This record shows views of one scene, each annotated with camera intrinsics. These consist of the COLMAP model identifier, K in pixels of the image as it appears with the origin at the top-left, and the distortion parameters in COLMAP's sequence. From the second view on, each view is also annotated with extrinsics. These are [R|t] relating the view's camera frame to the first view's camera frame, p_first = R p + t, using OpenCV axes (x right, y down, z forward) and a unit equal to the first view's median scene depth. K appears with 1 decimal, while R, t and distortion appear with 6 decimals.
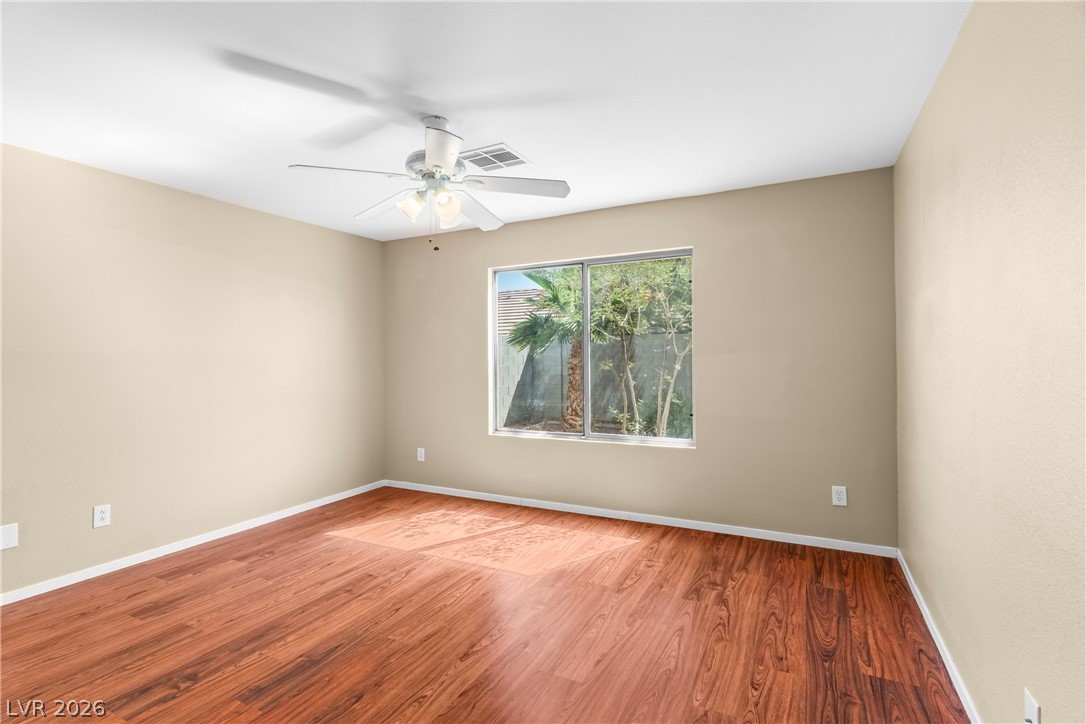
lens RADIAL K [[512.2, 0, 545.0], [0, 512.2, 358.8], [0, 0, 1]] dist [0.000920, -0.000150]
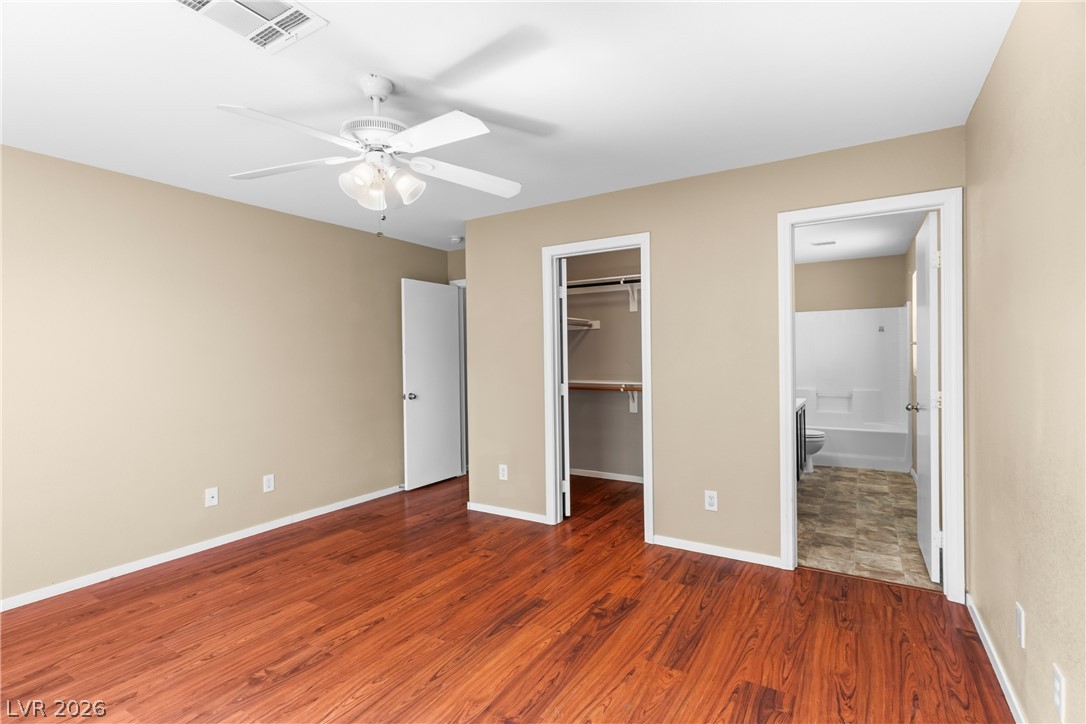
lens RADIAL K [[512.2, 0, 545.0], [0, 512.2, 358.8], [0, 0, 1]] dist [0.000920, -0.000150]
pose [[-0.996445, 0.022107, 0.081292, -0.596738], [0.022320, 0.999749, 0.001720, -0.003595], [-0.081233, 0.003528, -0.996689, 1.983507]]
